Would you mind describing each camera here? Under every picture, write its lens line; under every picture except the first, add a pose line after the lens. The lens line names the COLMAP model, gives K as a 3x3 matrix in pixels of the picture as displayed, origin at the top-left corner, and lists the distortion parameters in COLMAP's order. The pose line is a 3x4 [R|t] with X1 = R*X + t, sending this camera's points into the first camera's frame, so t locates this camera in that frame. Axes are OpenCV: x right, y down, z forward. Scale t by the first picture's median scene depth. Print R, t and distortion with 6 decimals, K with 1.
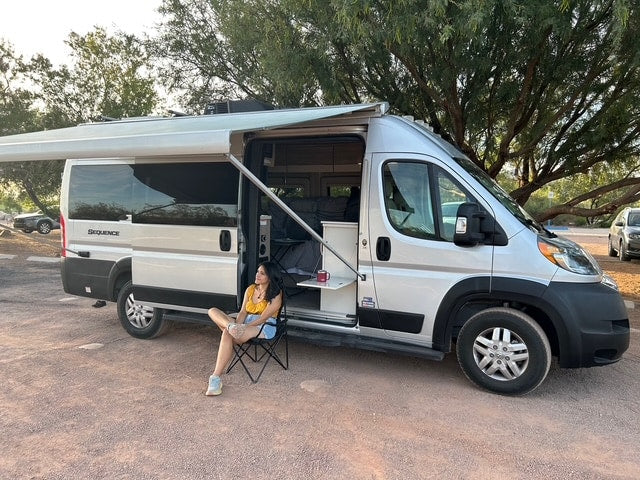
lens RADIAL K [[482.0, 0, 322.6], [0, 482.0, 245.3], [0, 0, 1]] dist [0.005633, 0.005362]
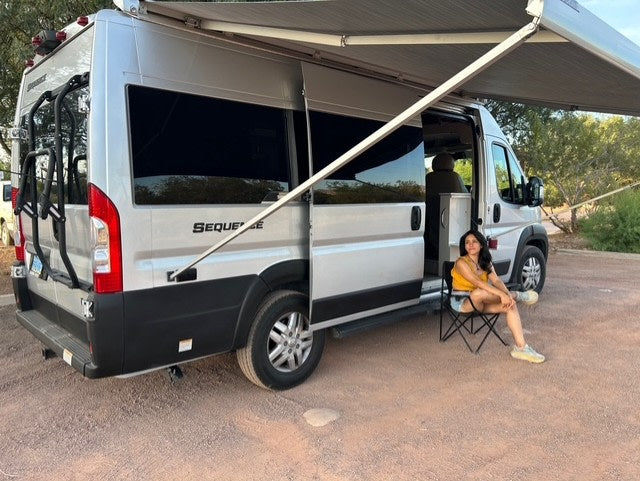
lens RADIAL K [[482.0, 0, 320.4], [0, 482.0, 239.5], [0, 0, 1]] dist [0.005633, 0.005362]
pose [[0.380144, -0.103149, 0.919158, -0.921210], [0.080436, 0.993684, 0.078246, -0.046035], [-0.921423, 0.044188, 0.386040, 0.707284]]
